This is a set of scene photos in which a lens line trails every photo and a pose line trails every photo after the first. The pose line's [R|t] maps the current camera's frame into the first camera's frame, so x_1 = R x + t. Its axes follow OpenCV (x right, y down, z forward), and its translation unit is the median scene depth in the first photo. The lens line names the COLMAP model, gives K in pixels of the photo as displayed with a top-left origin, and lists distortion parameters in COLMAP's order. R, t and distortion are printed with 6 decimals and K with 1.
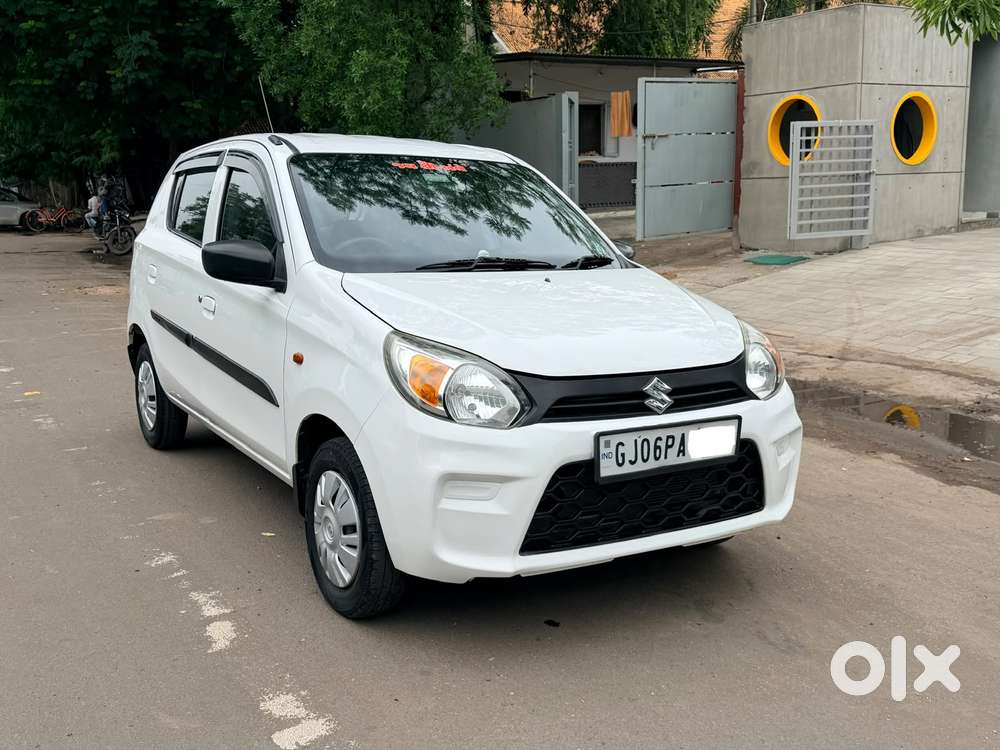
lens RADIAL K [[1015.3, 0, 488.0], [0, 1015.3, 369.7], [0, 0, 1]] dist [0.142286, -0.315924]
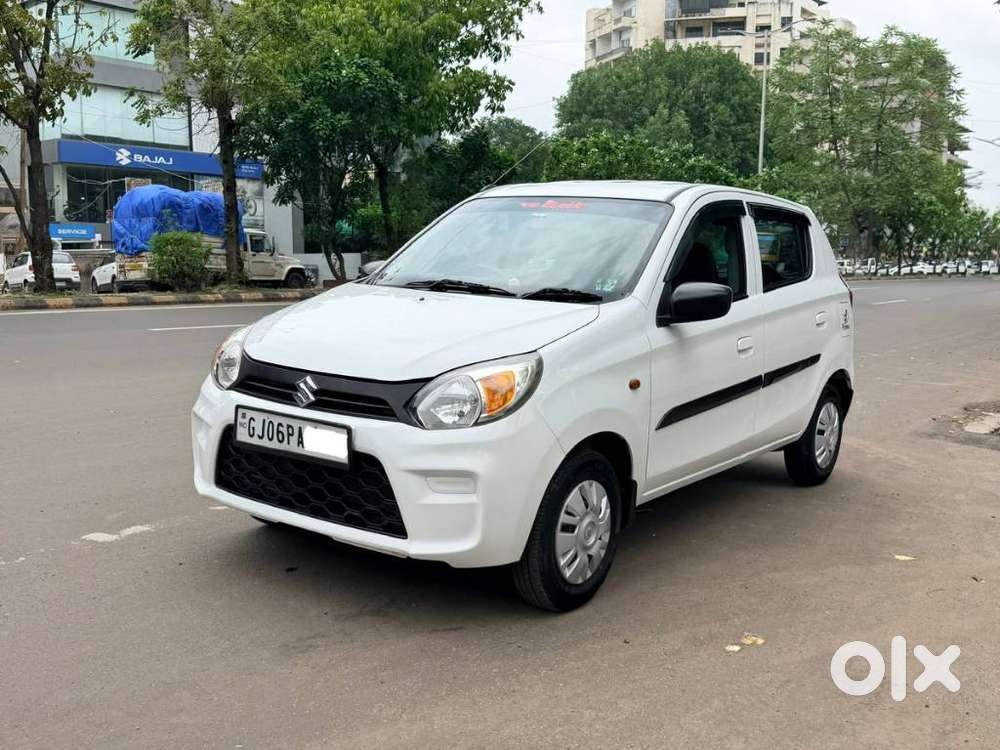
lens RADIAL K [[1015.3, 0, 488.0], [0, 1015.3, 369.7], [0, 0, 1]] dist [0.142286, -0.315924]
pose [[0.376881, 0.119932, -0.918464, 1.297488], [-0.182511, 0.981758, 0.053305, -0.097691], [0.908103, 0.147540, 0.391895, 0.732120]]
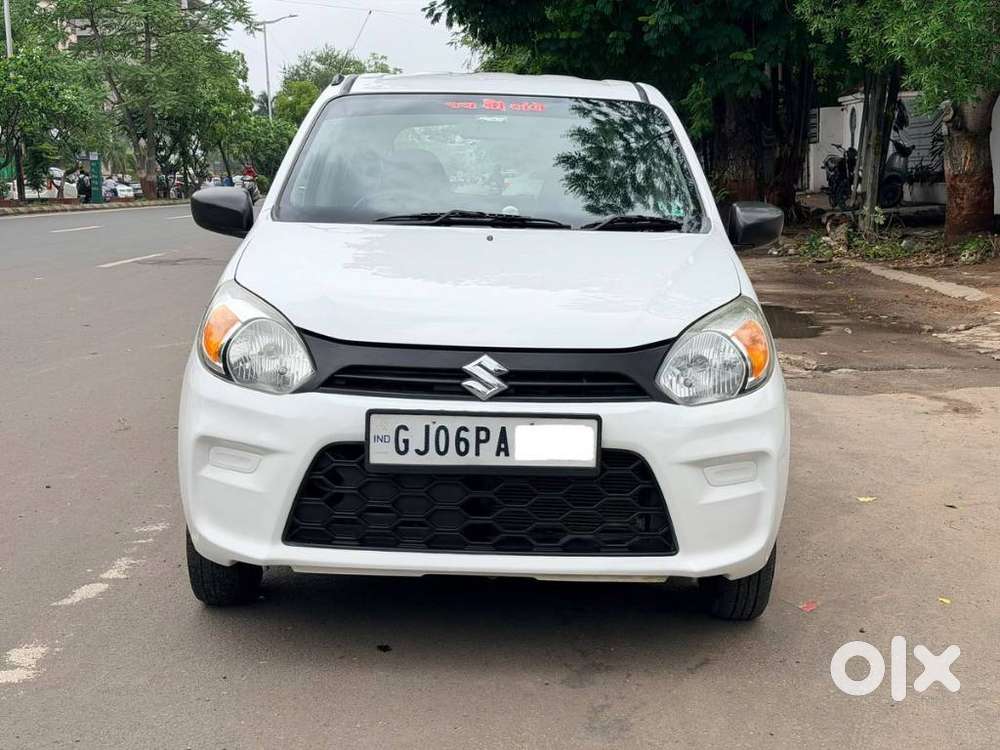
lens RADIAL K [[1414.5, 0, 500.0], [0, 1414.5, 375.0], [0, 0, 1]] dist [0.124098, -0.035914]
pose [[0.852260, 0.076291, -0.517526, 0.748315], [-0.093415, 0.995602, -0.007069, 0.030224], [0.514711, 0.054370, 0.855638, 0.060001]]
